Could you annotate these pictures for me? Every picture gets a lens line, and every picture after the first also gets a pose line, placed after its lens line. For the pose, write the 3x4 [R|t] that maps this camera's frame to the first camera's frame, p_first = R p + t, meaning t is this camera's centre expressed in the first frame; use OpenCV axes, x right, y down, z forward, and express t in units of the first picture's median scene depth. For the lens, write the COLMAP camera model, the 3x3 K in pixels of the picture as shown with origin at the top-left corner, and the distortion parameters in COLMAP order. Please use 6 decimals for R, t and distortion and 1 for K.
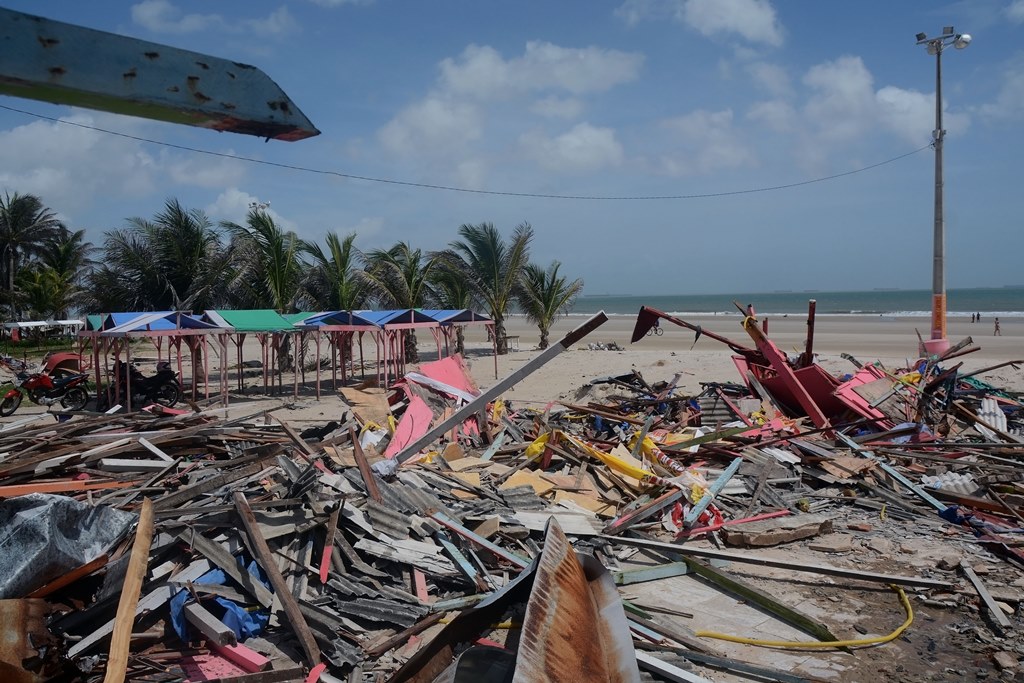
lens RADIAL K [[738.9, 0, 512.0], [0, 738.9, 341.5], [0, 0, 1]] dist [-0.133580, 0.111714]
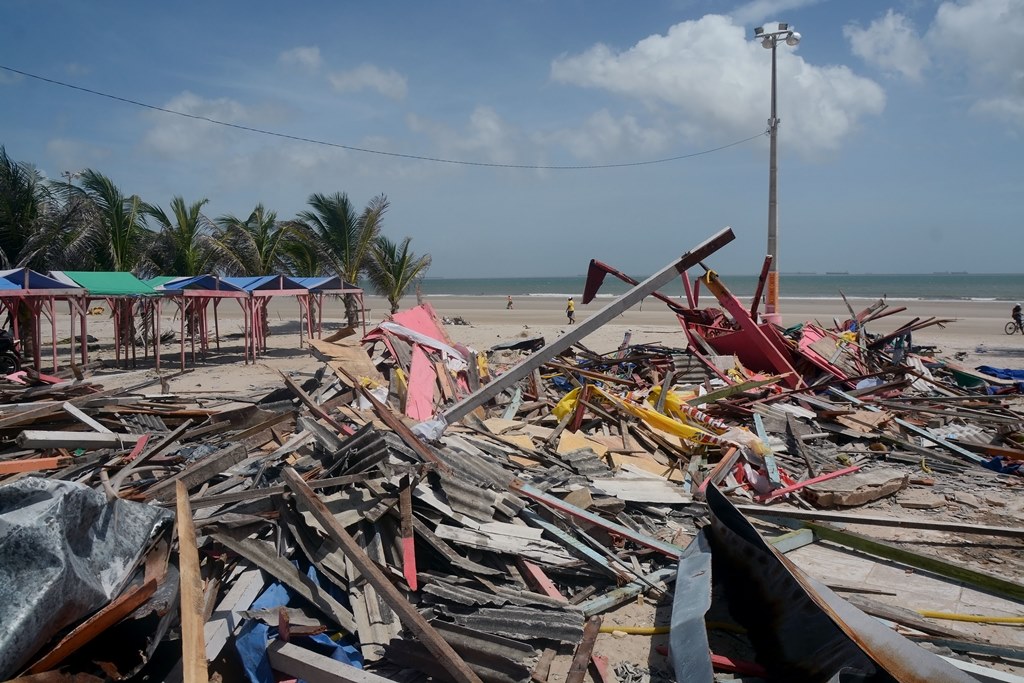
lens RADIAL K [[738.9, 0, 512.0], [0, 738.9, 341.5], [0, 0, 1]] dist [-0.133580, 0.111714]
pose [[0.979506, -0.004809, 0.201358, -0.202985], [-0.002259, 0.999390, 0.034858, 0.042941], [-0.201403, -0.034599, 0.978897, 0.191945]]
